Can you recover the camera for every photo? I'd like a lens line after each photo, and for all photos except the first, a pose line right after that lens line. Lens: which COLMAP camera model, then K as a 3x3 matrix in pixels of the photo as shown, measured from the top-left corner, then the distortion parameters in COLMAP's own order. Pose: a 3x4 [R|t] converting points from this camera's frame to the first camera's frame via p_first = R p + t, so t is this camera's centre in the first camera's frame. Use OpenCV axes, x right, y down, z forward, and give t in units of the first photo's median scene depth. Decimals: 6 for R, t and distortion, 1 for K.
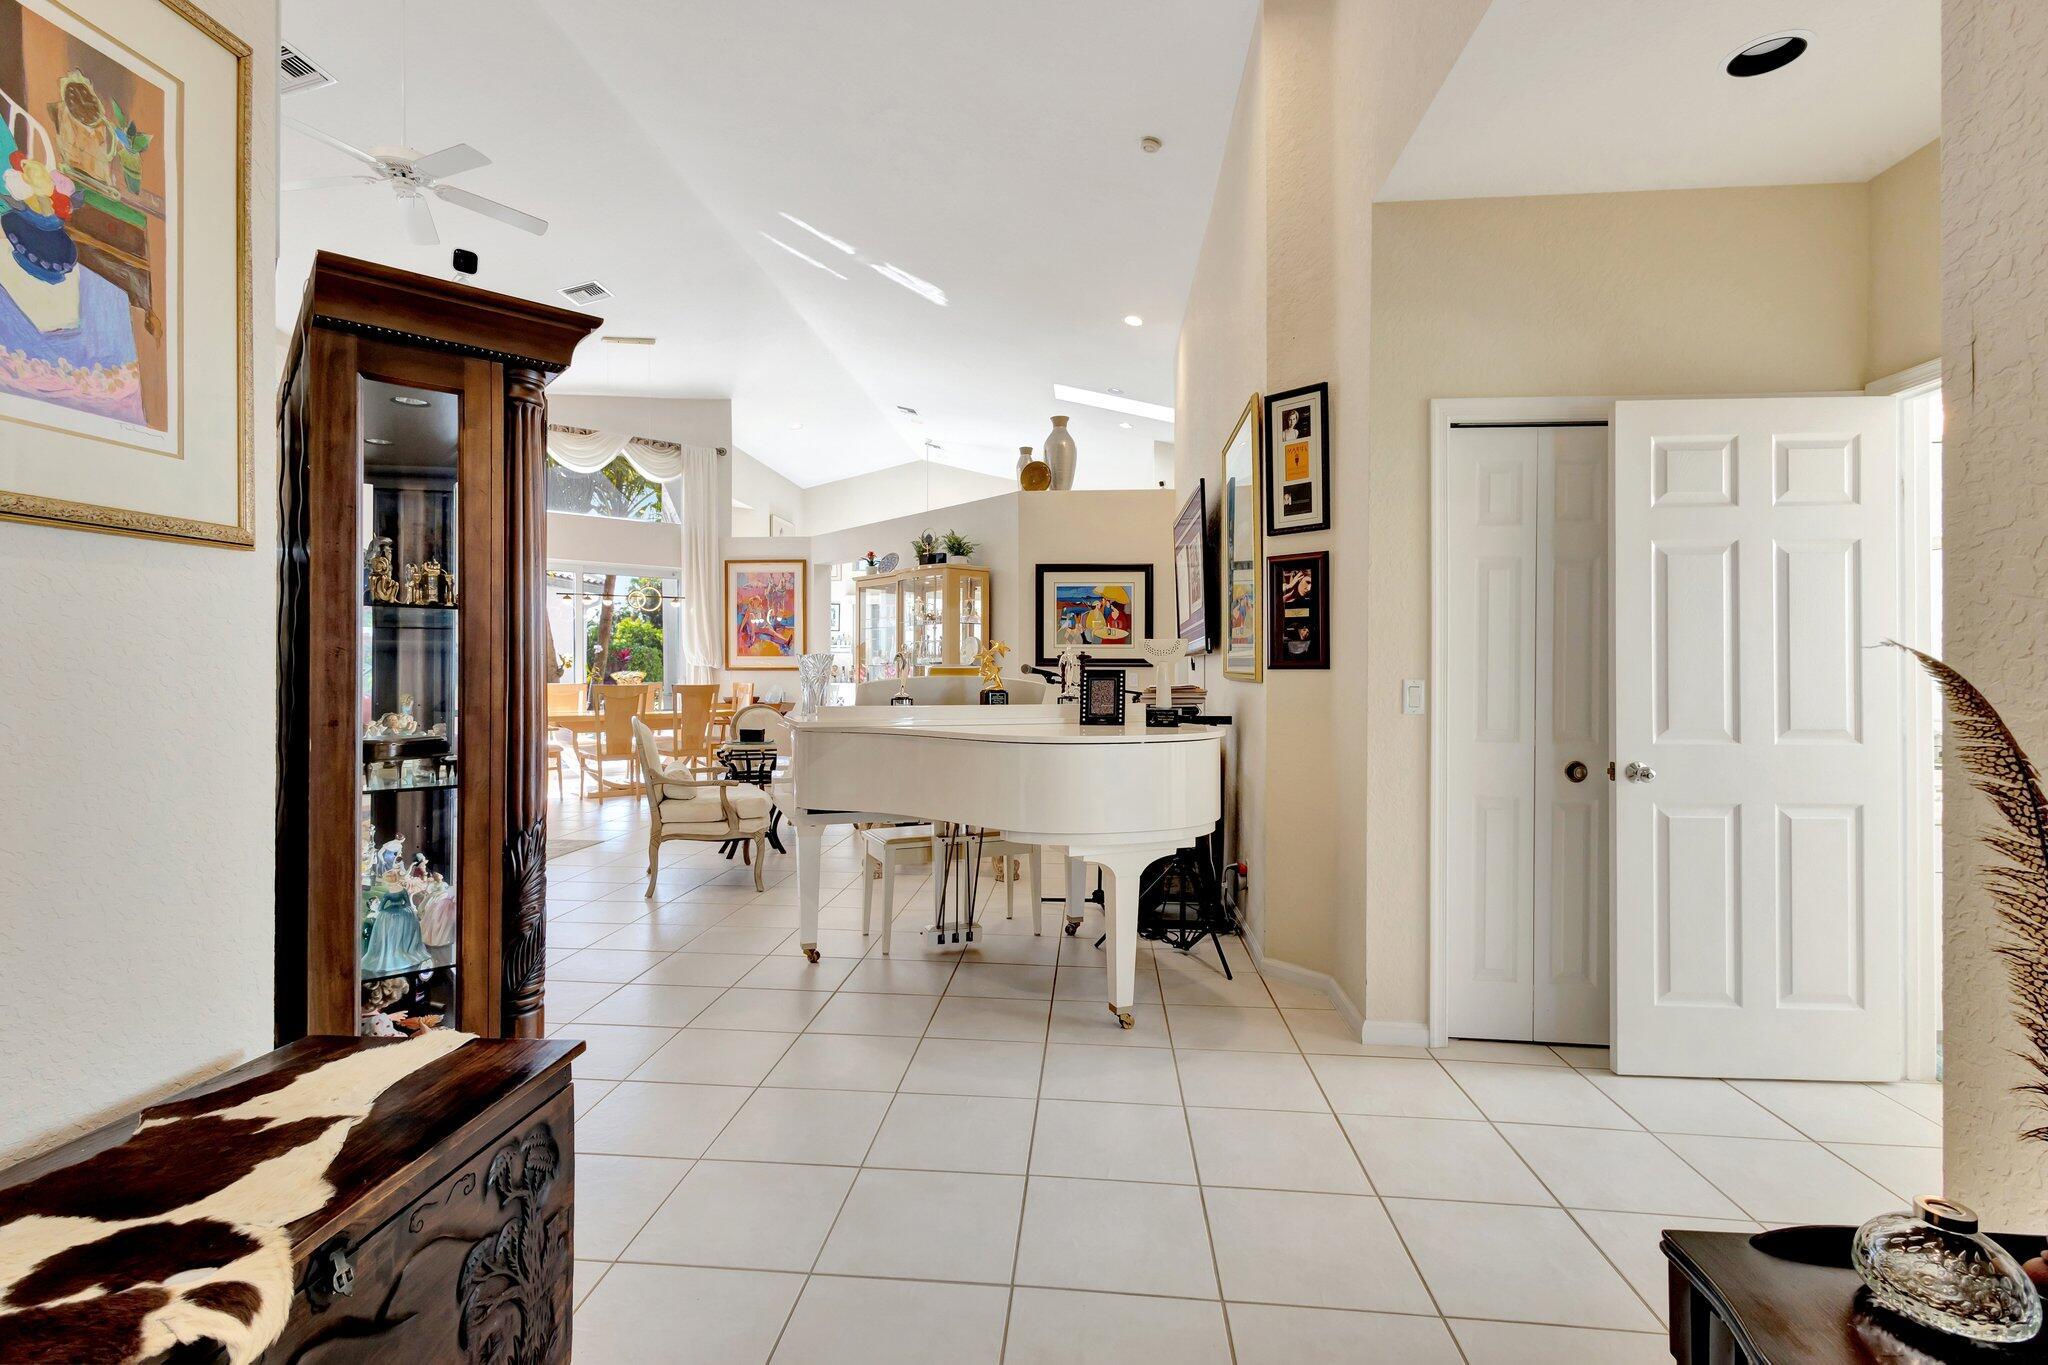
lens RADIAL K [[945.7, 0, 1025.3], [0, 945.7, 671.2], [0, 0, 1]] dist [0.012887, -0.003988]
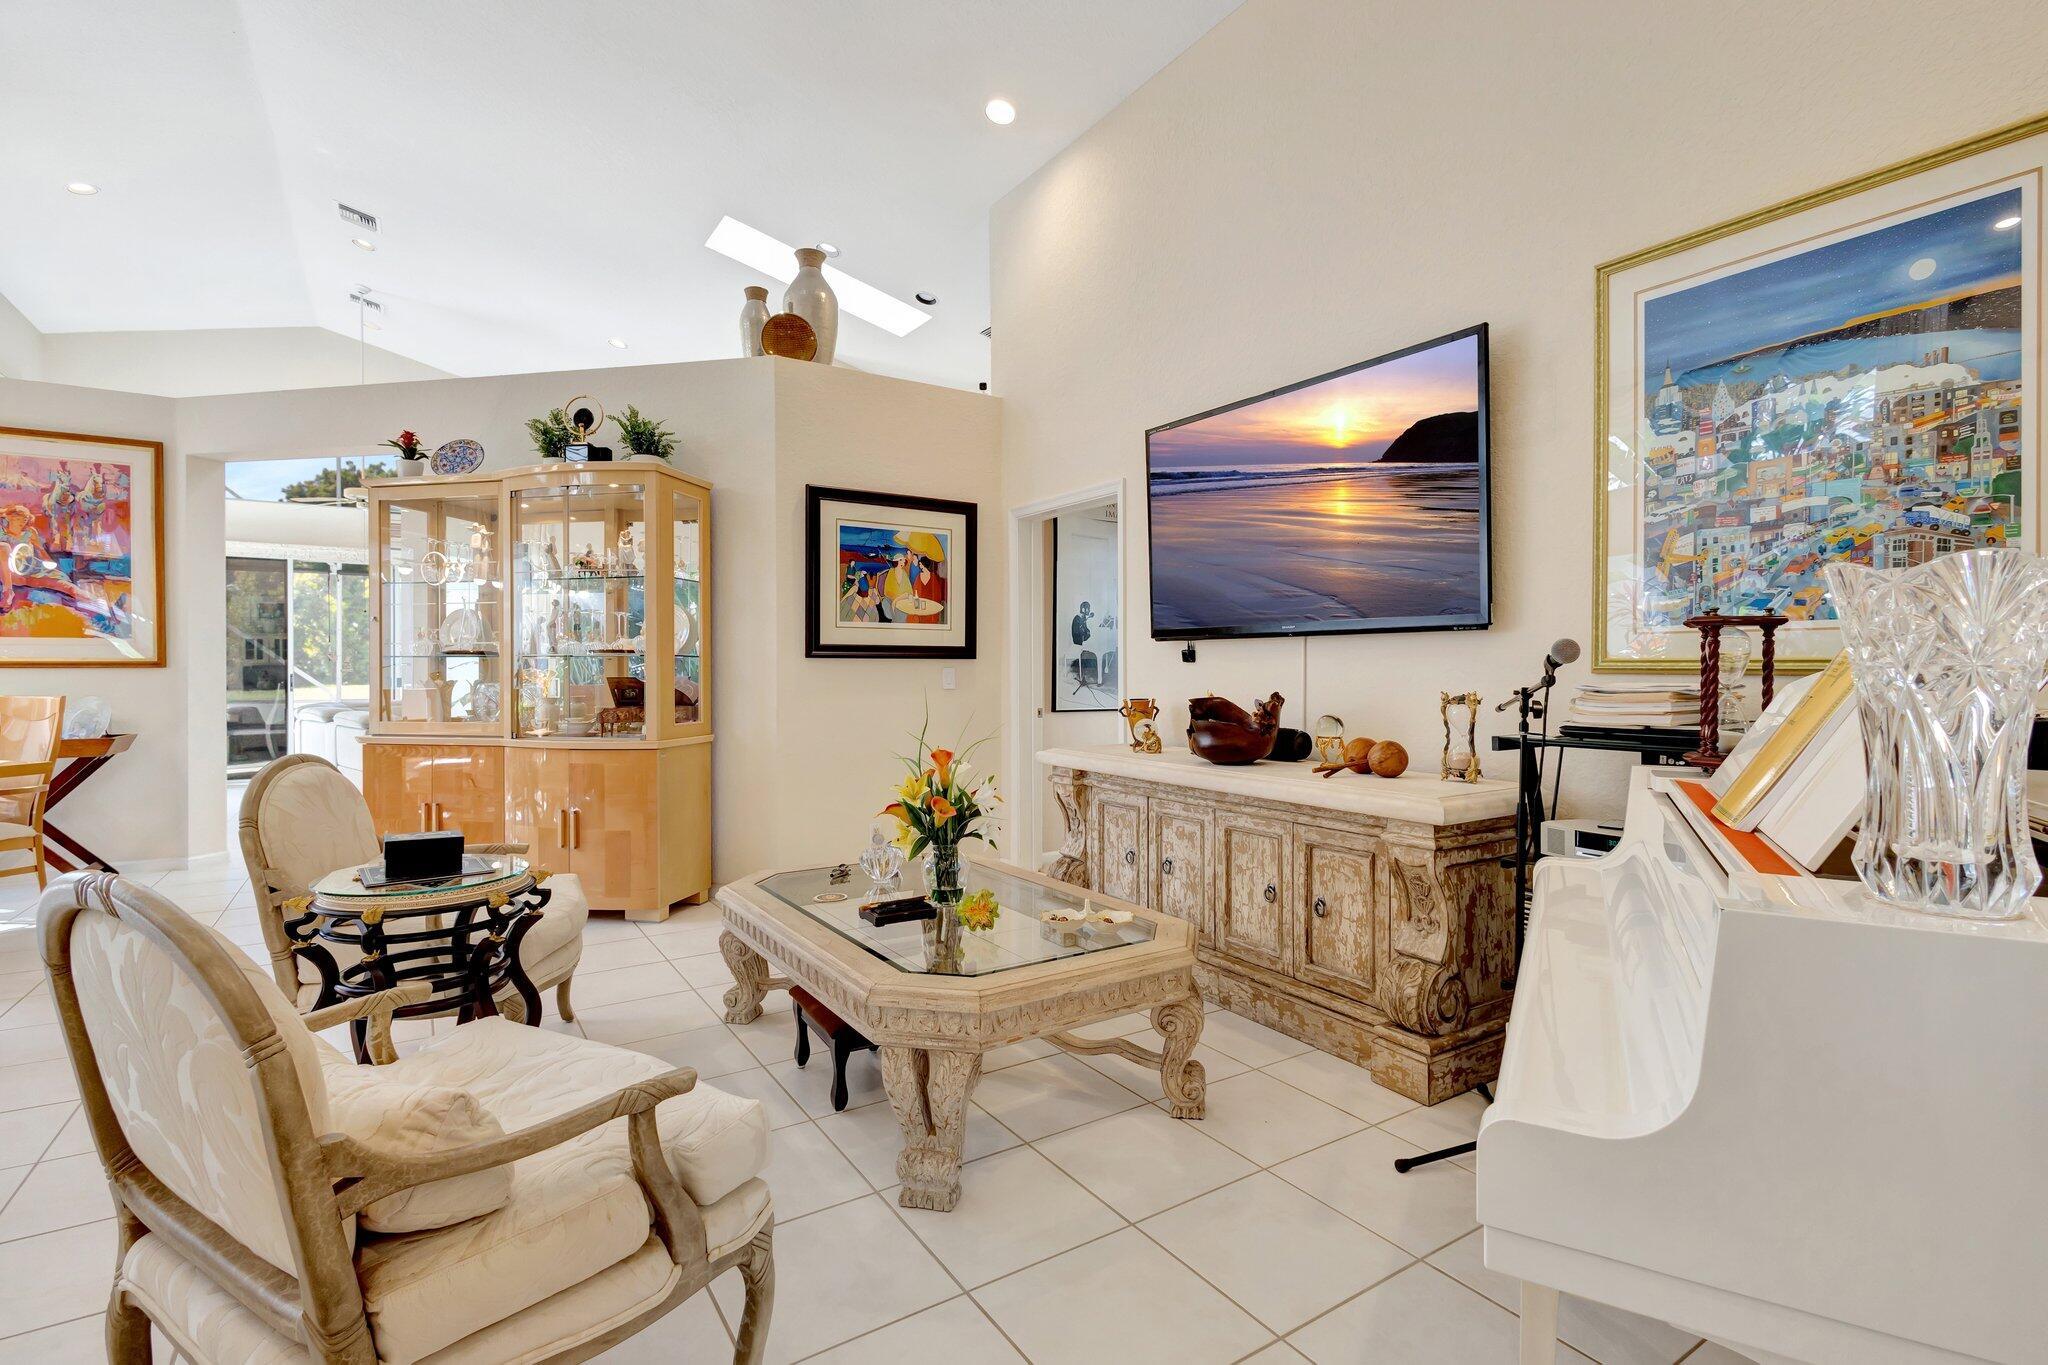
lens RADIAL K [[945.7, 0, 1019.1], [0, 945.7, 679.9], [0, 0, 1]] dist [0.012887, -0.003988]
pose [[0.791371, -0.008810, 0.611272, -0.245910], [0.005048, 0.999956, 0.007876, 0.004799], [-0.611315, -0.003147, 0.791381, 0.452462]]
